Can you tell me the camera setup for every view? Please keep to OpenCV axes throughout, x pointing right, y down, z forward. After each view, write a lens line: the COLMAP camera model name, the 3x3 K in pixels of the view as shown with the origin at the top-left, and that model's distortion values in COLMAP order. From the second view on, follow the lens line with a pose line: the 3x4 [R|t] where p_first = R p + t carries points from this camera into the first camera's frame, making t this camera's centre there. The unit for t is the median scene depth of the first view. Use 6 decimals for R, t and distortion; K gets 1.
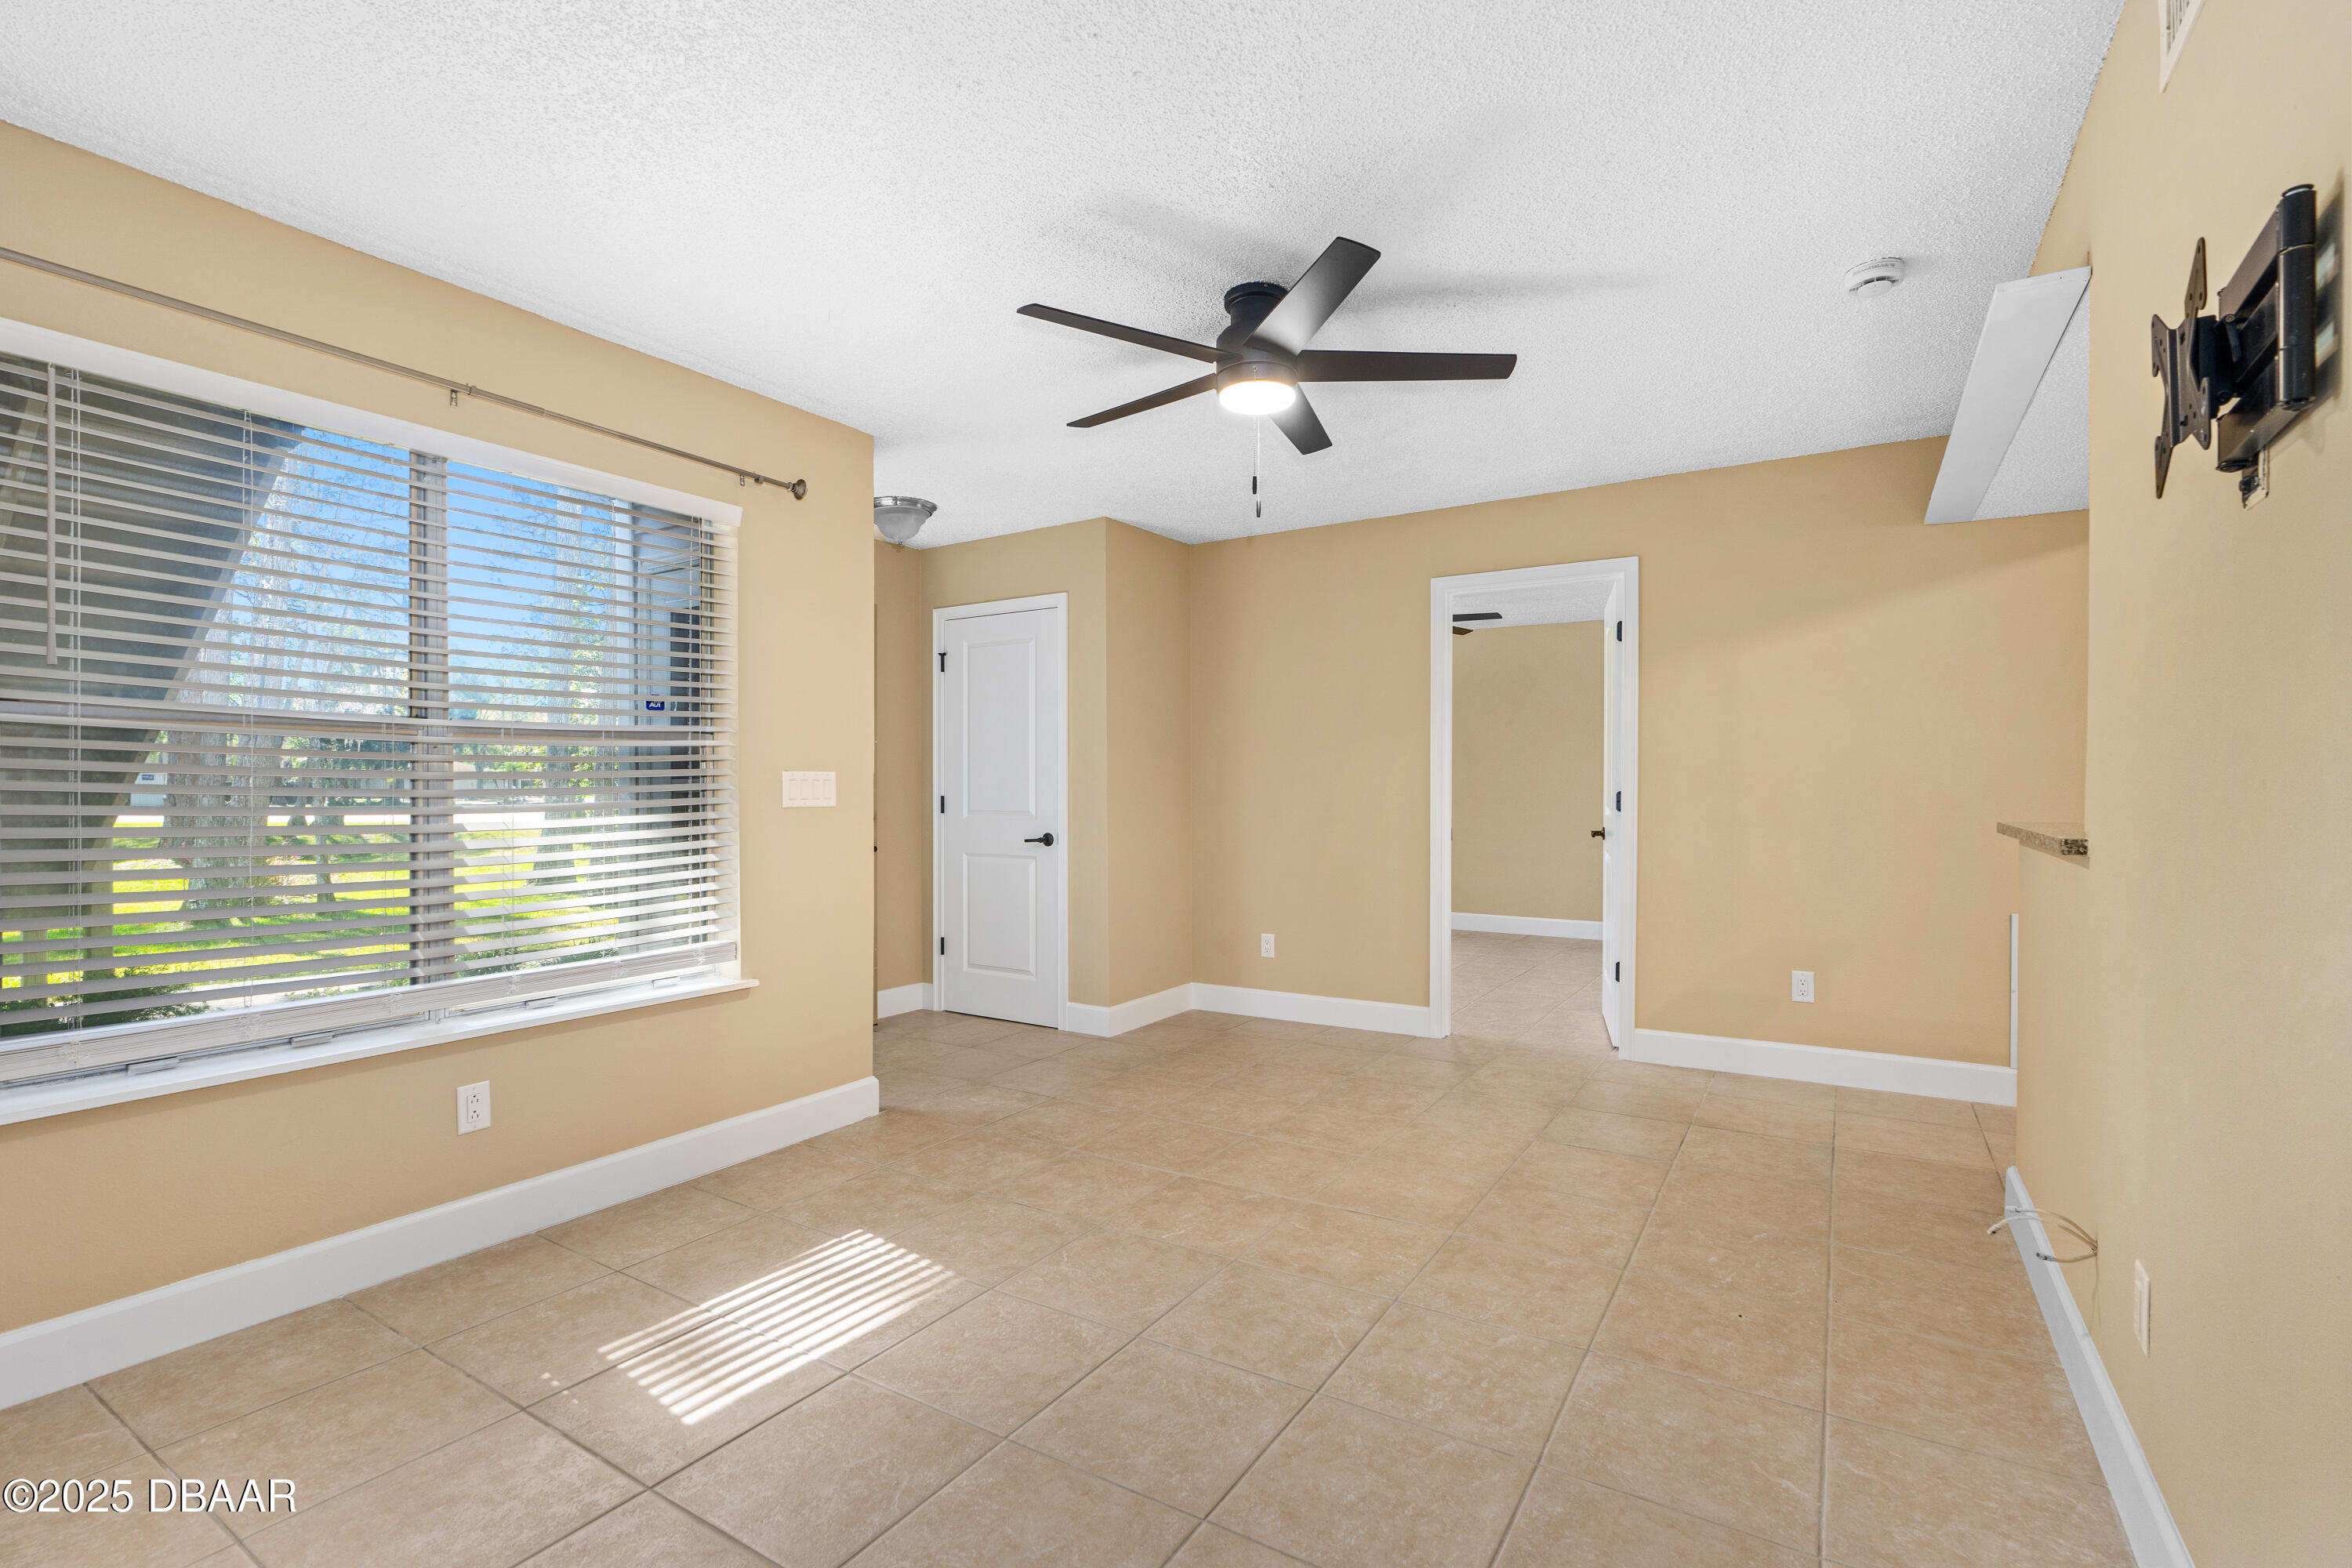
lens RADIAL K [[1068.9, 0, 1187.8], [0, 1068.9, 786.6], [0, 0, 1]] dist [-0.009293, 0.004614]
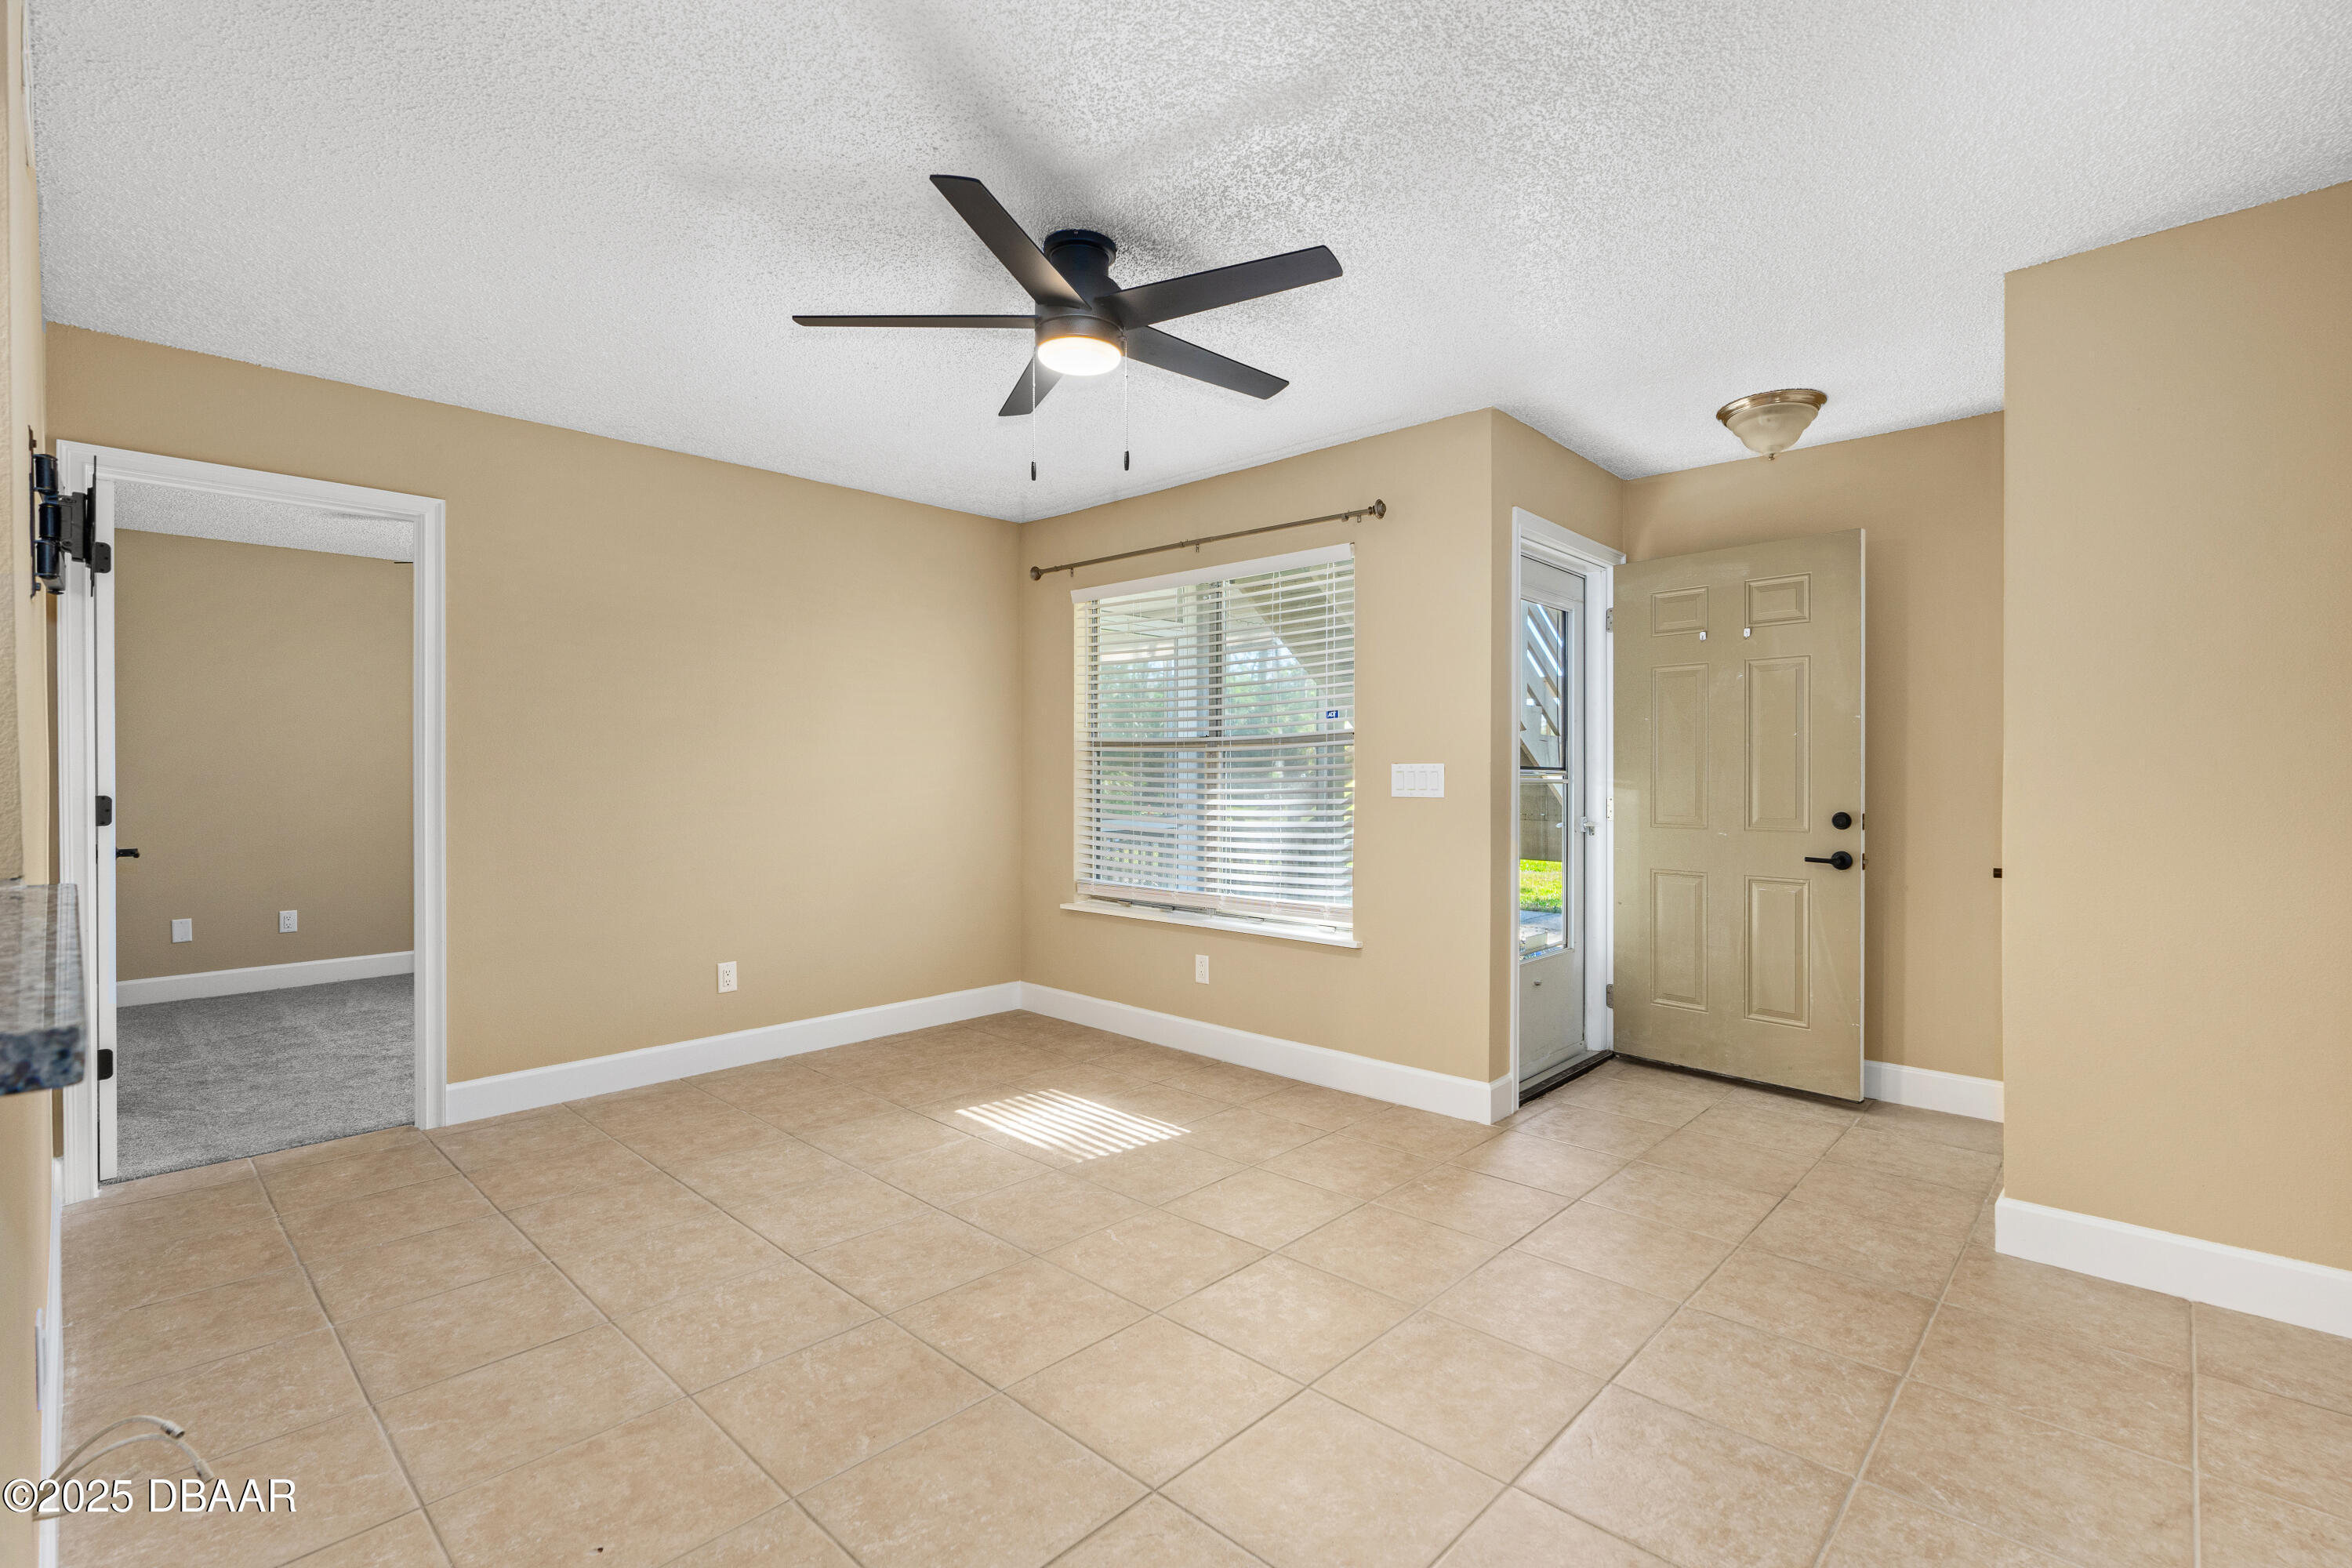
lens RADIAL K [[1068.9, 0, 1185.0], [0, 1068.9, 772.3], [0, 0, 1]] dist [-0.009293, 0.004614]
pose [[-0.204038, 0.001722, -0.978962, 0.934869], [0.001928, 0.999997, 0.001357, -0.009470], [0.978961, -0.001611, -0.204040, 1.264231]]
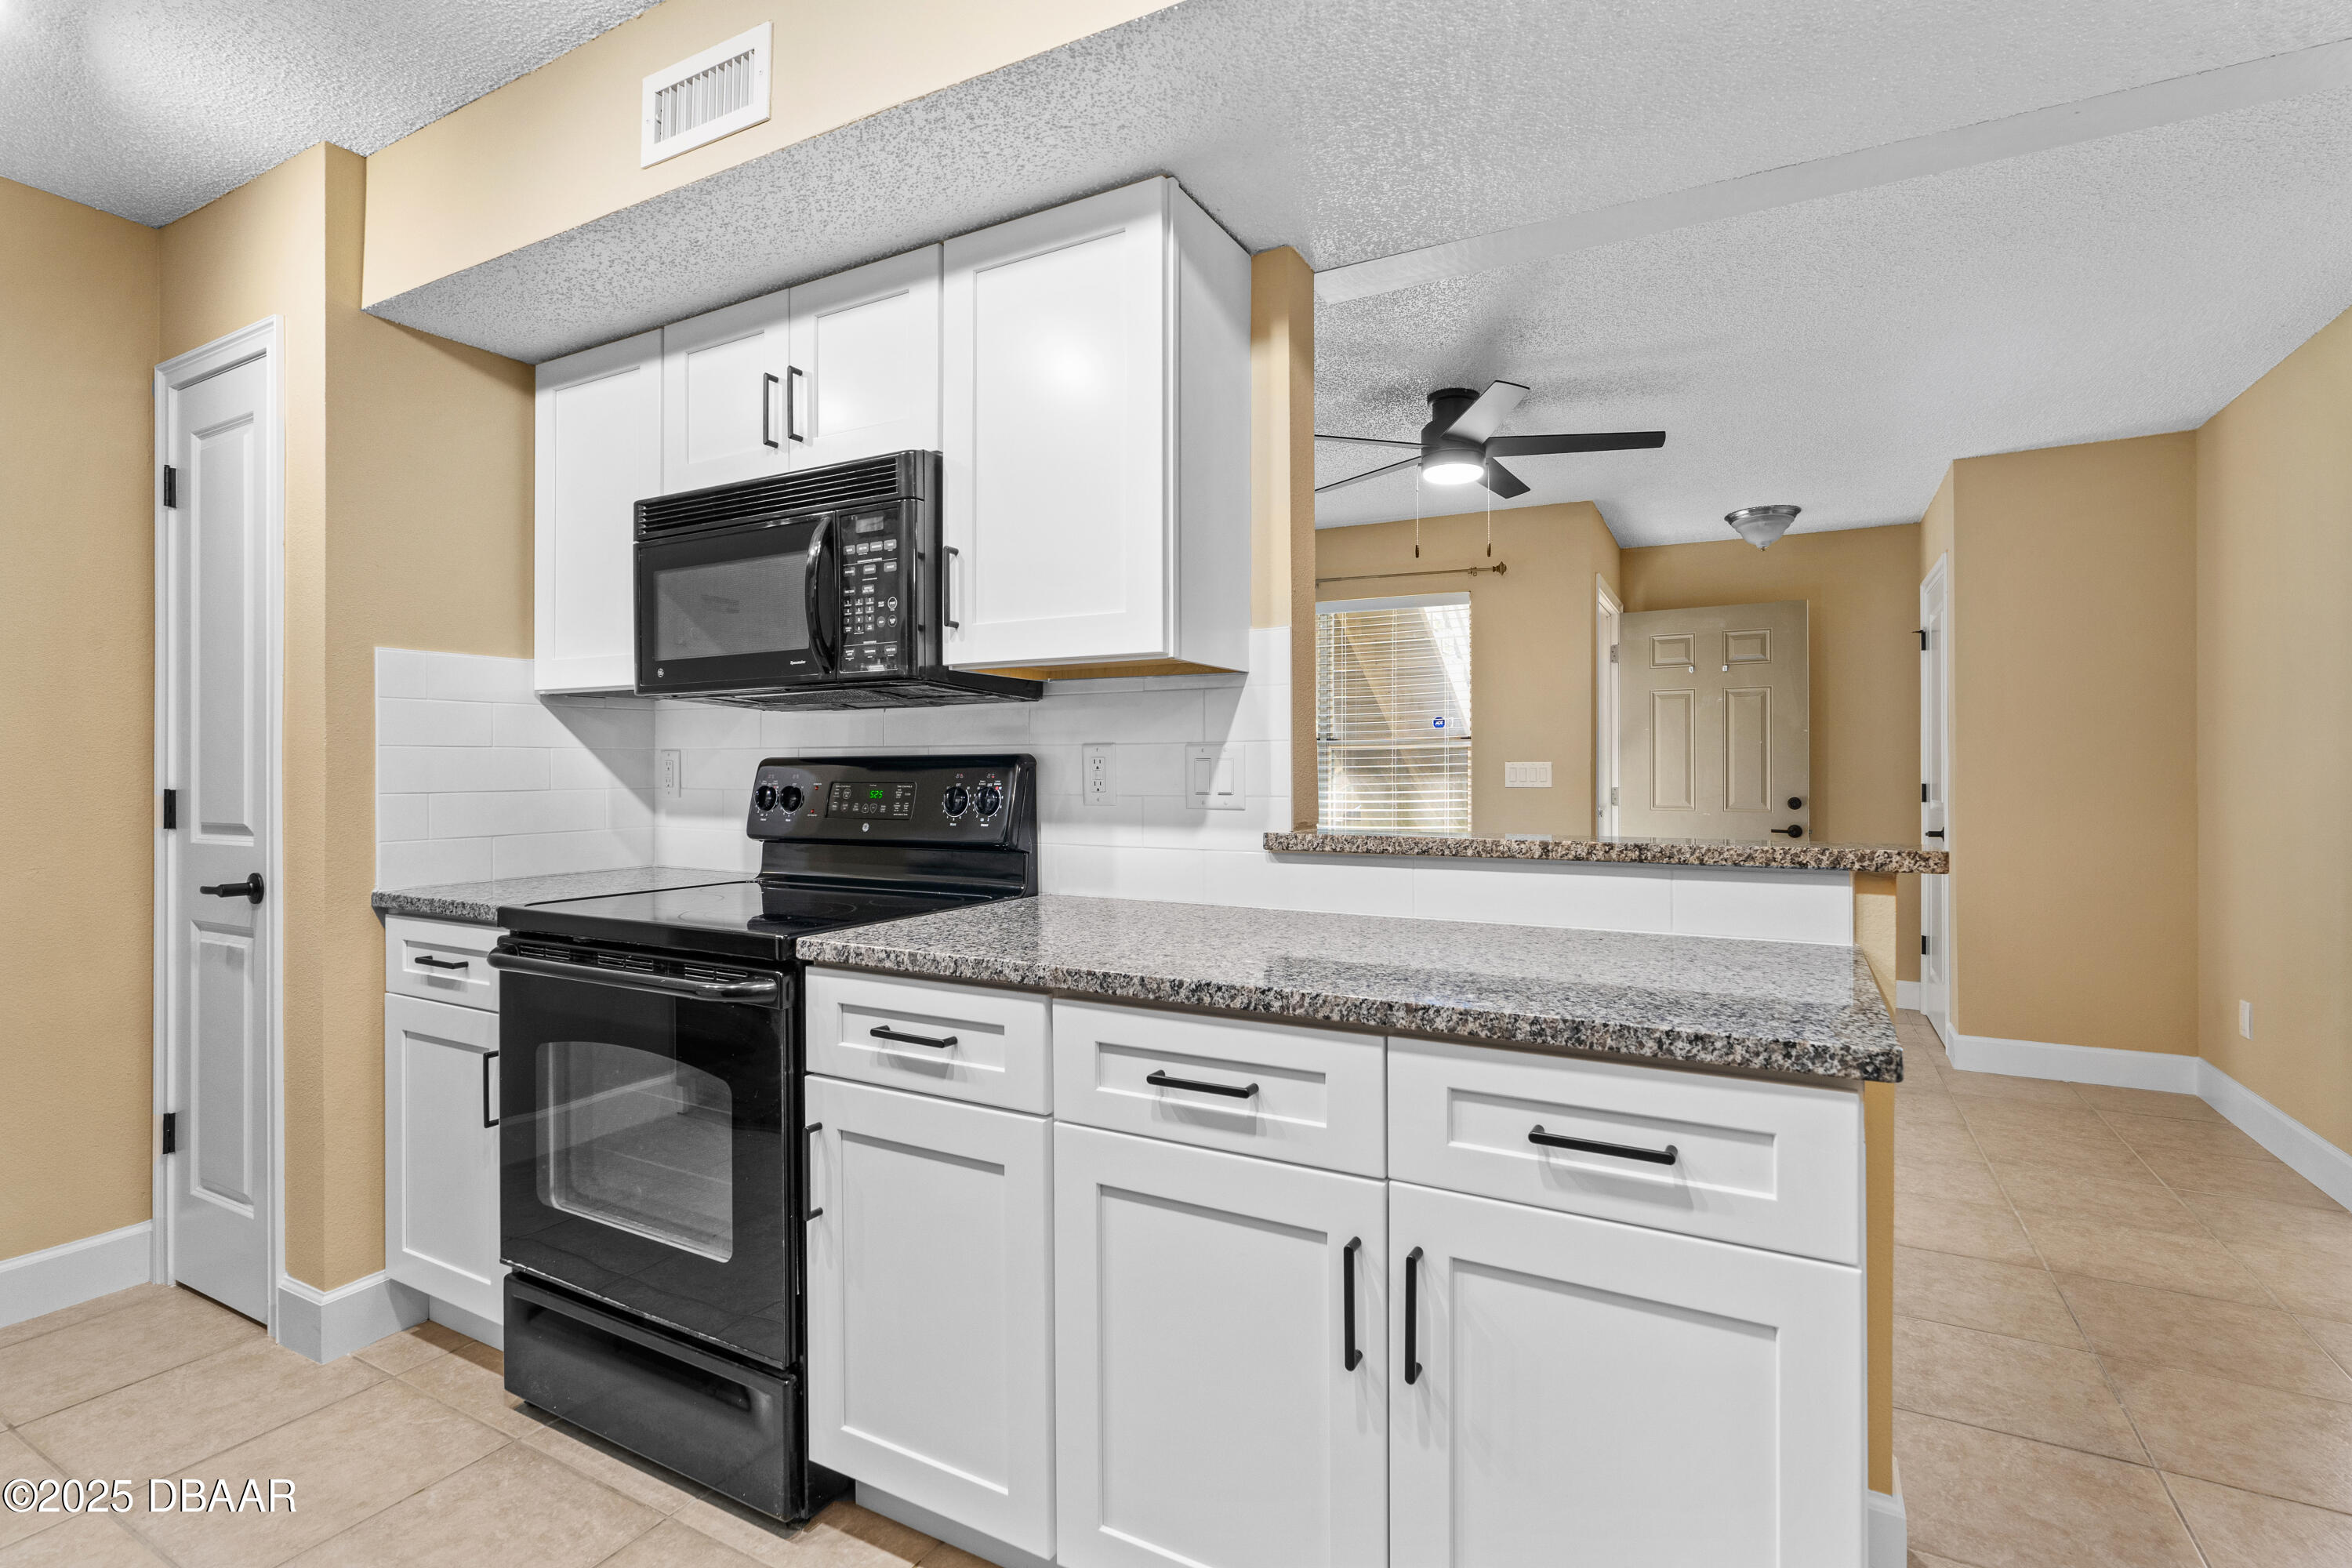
lens RADIAL K [[1068.9, 0, 1184.6], [0, 1068.9, 769.0], [0, 0, 1]] dist [-0.009293, 0.004614]
pose [[0.046449, 0.000110, -0.998921, 1.333543], [-0.001550, 0.999999, 0.000038, -0.005366], [0.998919, 0.001547, 0.046449, 0.608915]]
